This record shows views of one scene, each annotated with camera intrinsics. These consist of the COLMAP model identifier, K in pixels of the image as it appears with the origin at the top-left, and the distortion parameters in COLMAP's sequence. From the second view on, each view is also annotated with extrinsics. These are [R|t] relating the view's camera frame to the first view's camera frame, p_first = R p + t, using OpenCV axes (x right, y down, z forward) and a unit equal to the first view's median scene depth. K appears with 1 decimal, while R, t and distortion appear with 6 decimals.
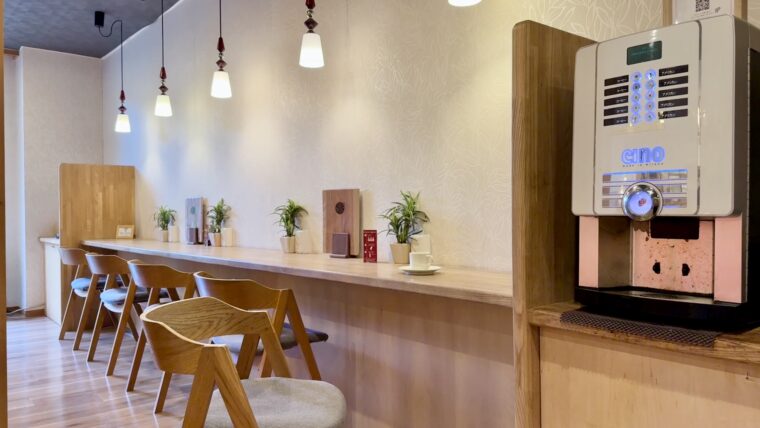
lens RADIAL K [[541.4, 0, 379.9], [0, 541.4, 220.7], [0, 0, 1]] dist [0.000513, -0.000387]
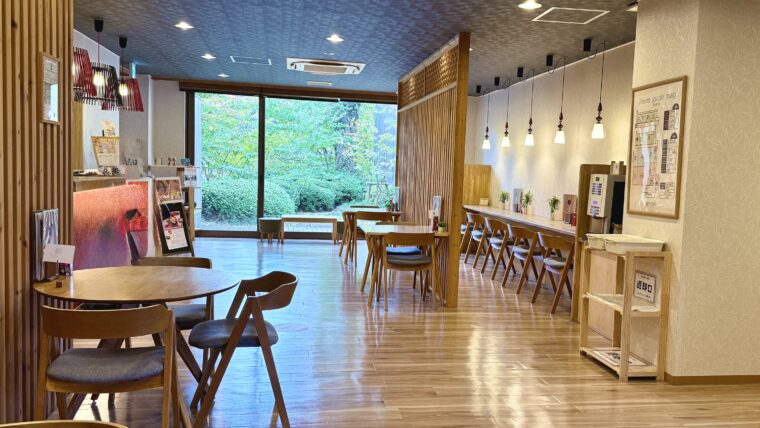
lens RADIAL K [[541.4, 0, 381.1], [0, 541.4, 214.5], [0, 0, 1]] dist [0.000513, -0.000387]
pose [[0.808922, 0.081121, -0.582292, 0.410835], [-0.049973, 0.996338, 0.069381, -0.060101], [0.585788, -0.027025, 0.810014, -0.890214]]
